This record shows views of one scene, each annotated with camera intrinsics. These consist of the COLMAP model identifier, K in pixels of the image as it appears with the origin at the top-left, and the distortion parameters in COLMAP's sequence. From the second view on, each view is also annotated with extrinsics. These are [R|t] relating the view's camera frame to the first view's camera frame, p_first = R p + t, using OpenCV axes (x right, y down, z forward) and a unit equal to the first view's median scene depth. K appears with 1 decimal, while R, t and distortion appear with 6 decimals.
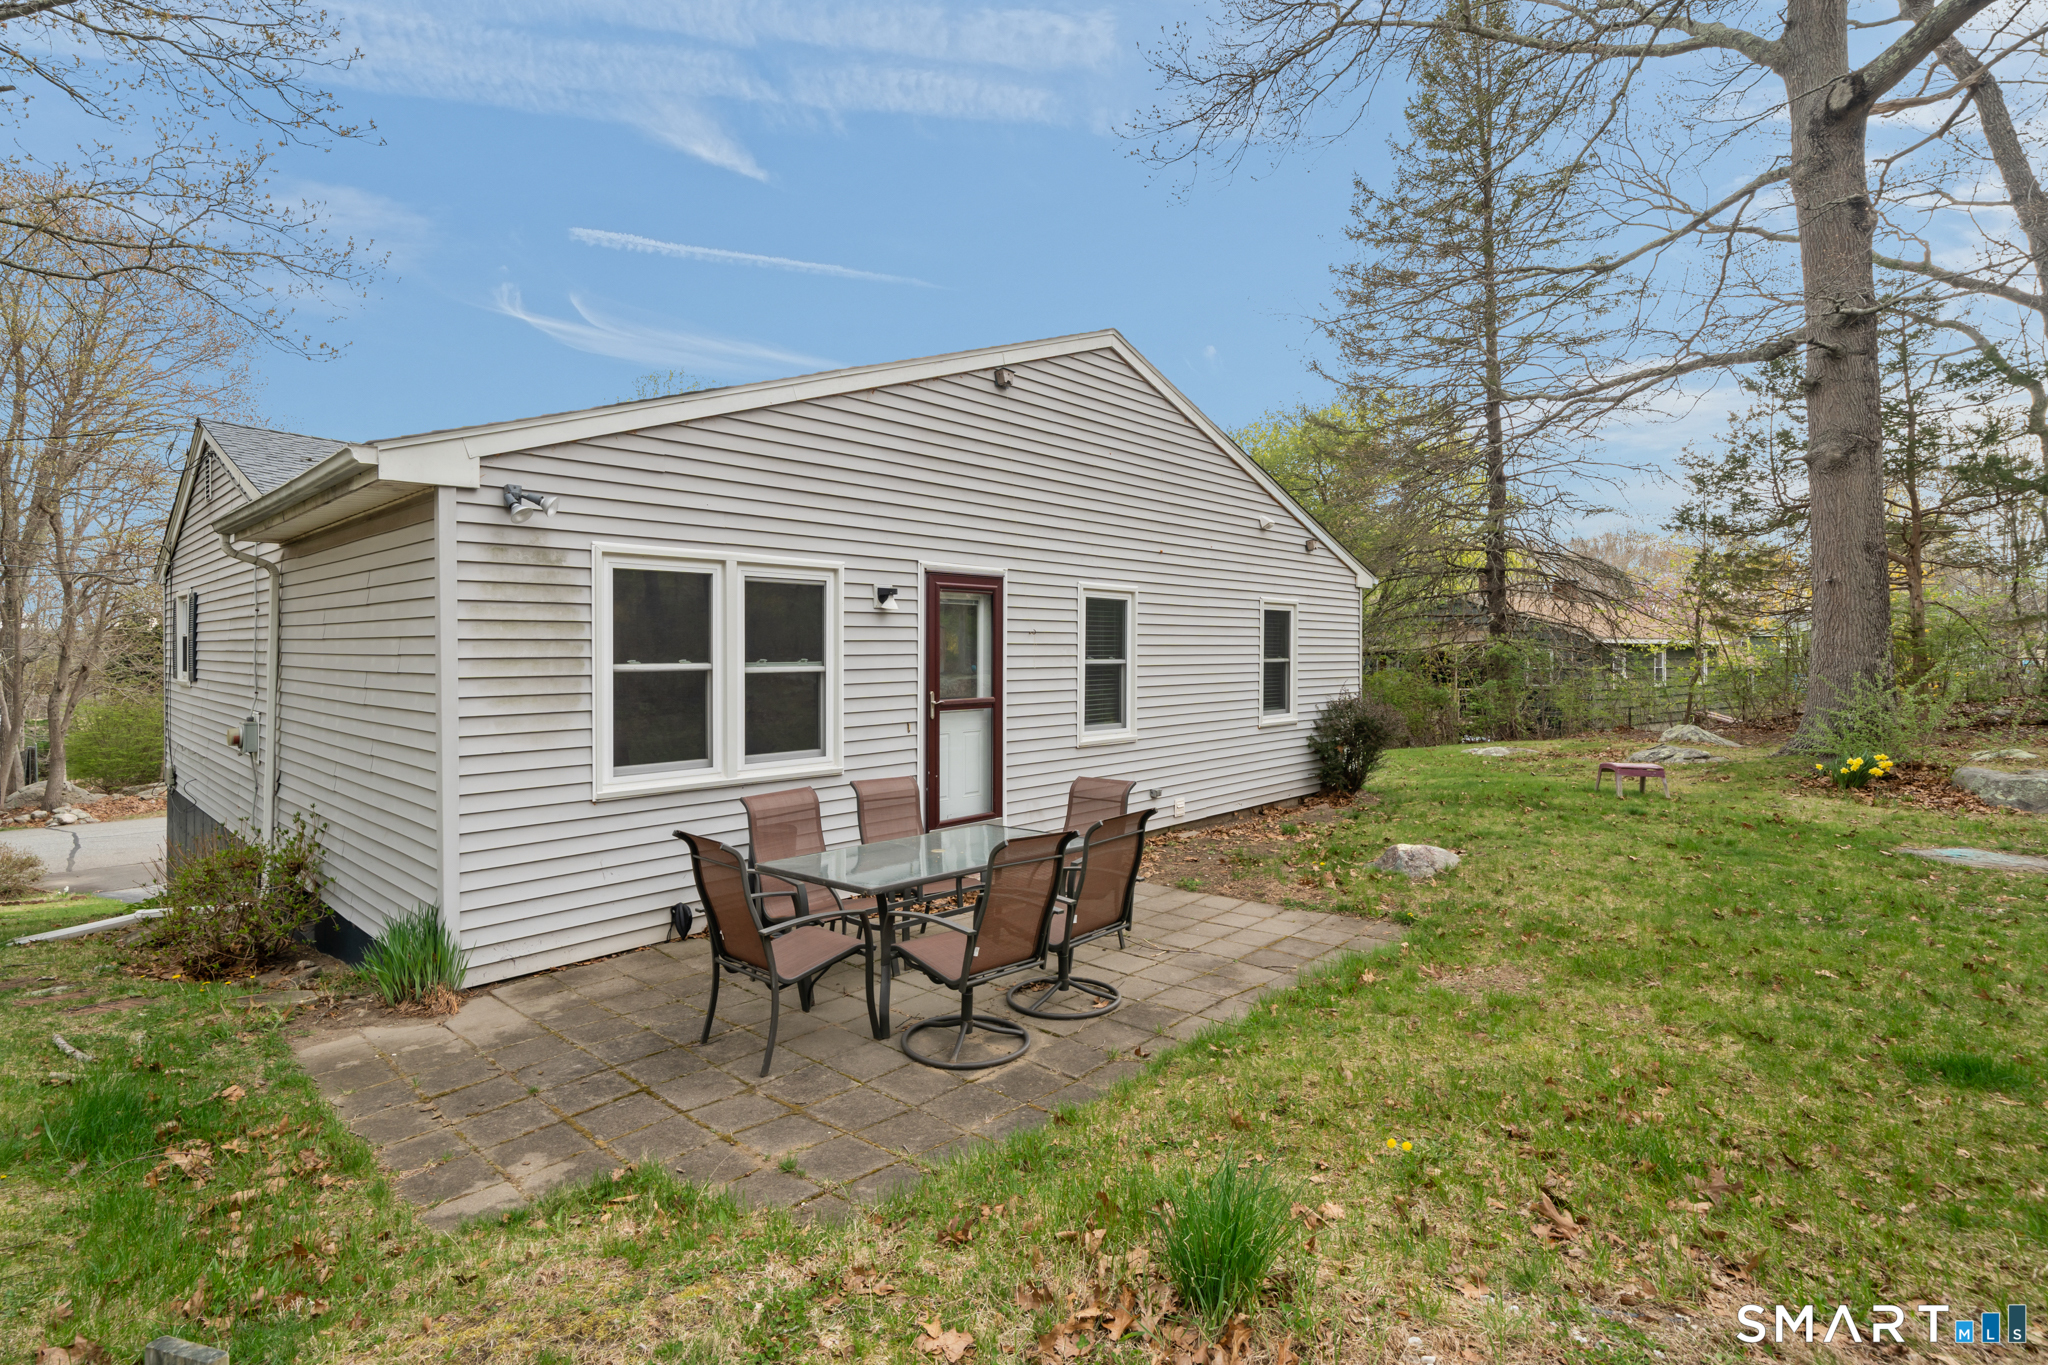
lens RADIAL K [[969.0, 0, 1022.5], [0, 969.0, 639.0], [0, 0, 1]] dist [0.000541, 0.000008]
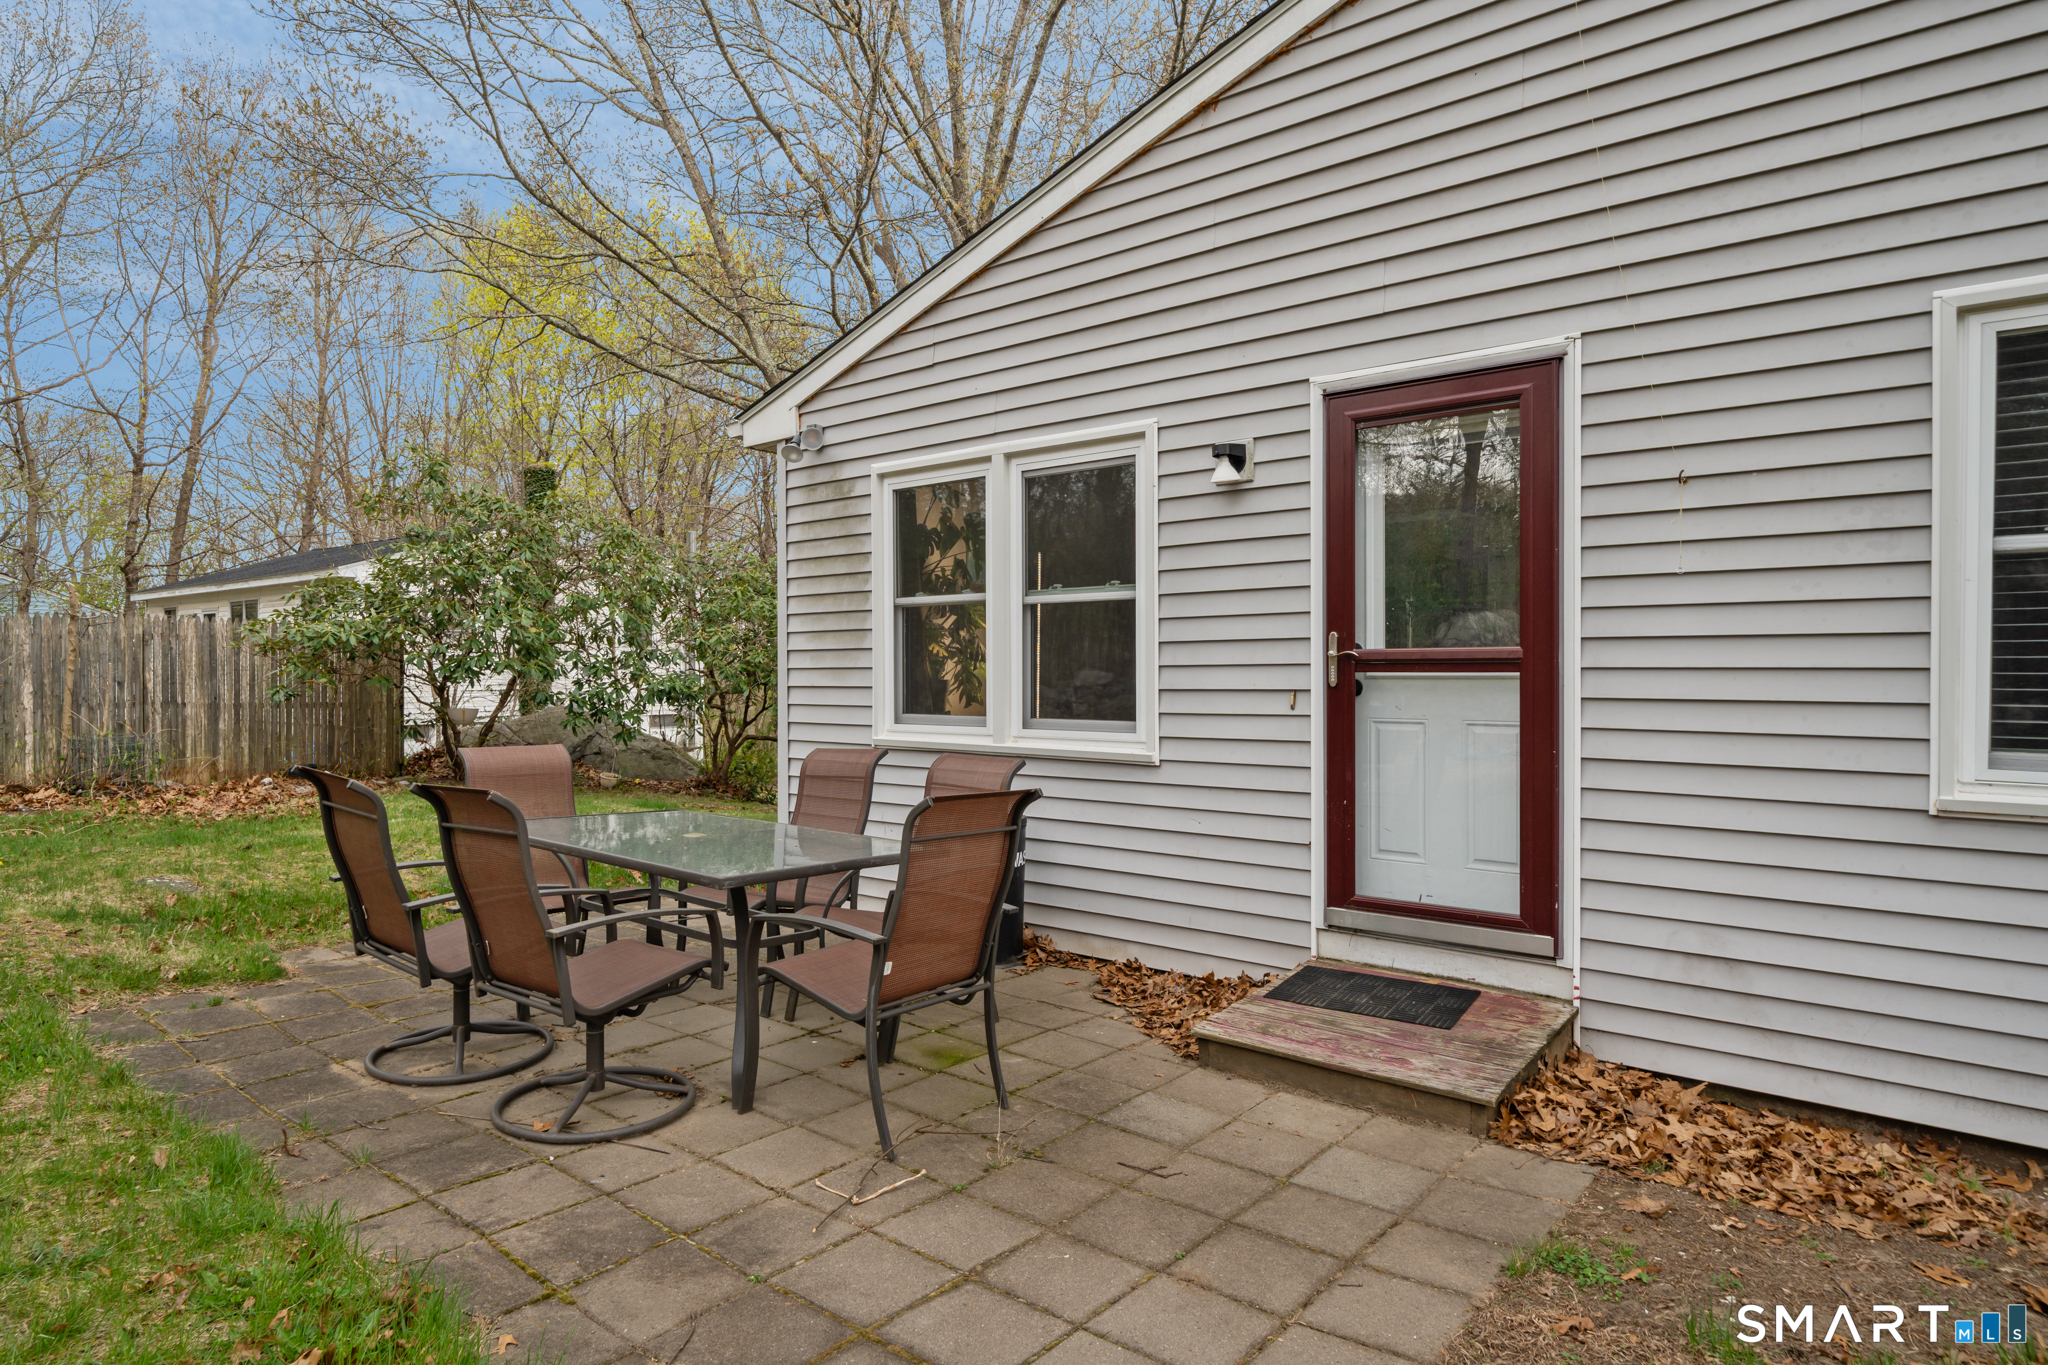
lens RADIAL K [[1157.5, 0, 1024.0], [0, 1157.5, 682.5], [0, 0, 1]] dist [0.019626, 0.000101]
pose [[0.057462, -0.000604, -0.998348, 0.603963], [0.002595, 0.999997, -0.000456, 0.097218], [0.998344, -0.002564, 0.057463, 0.977049]]
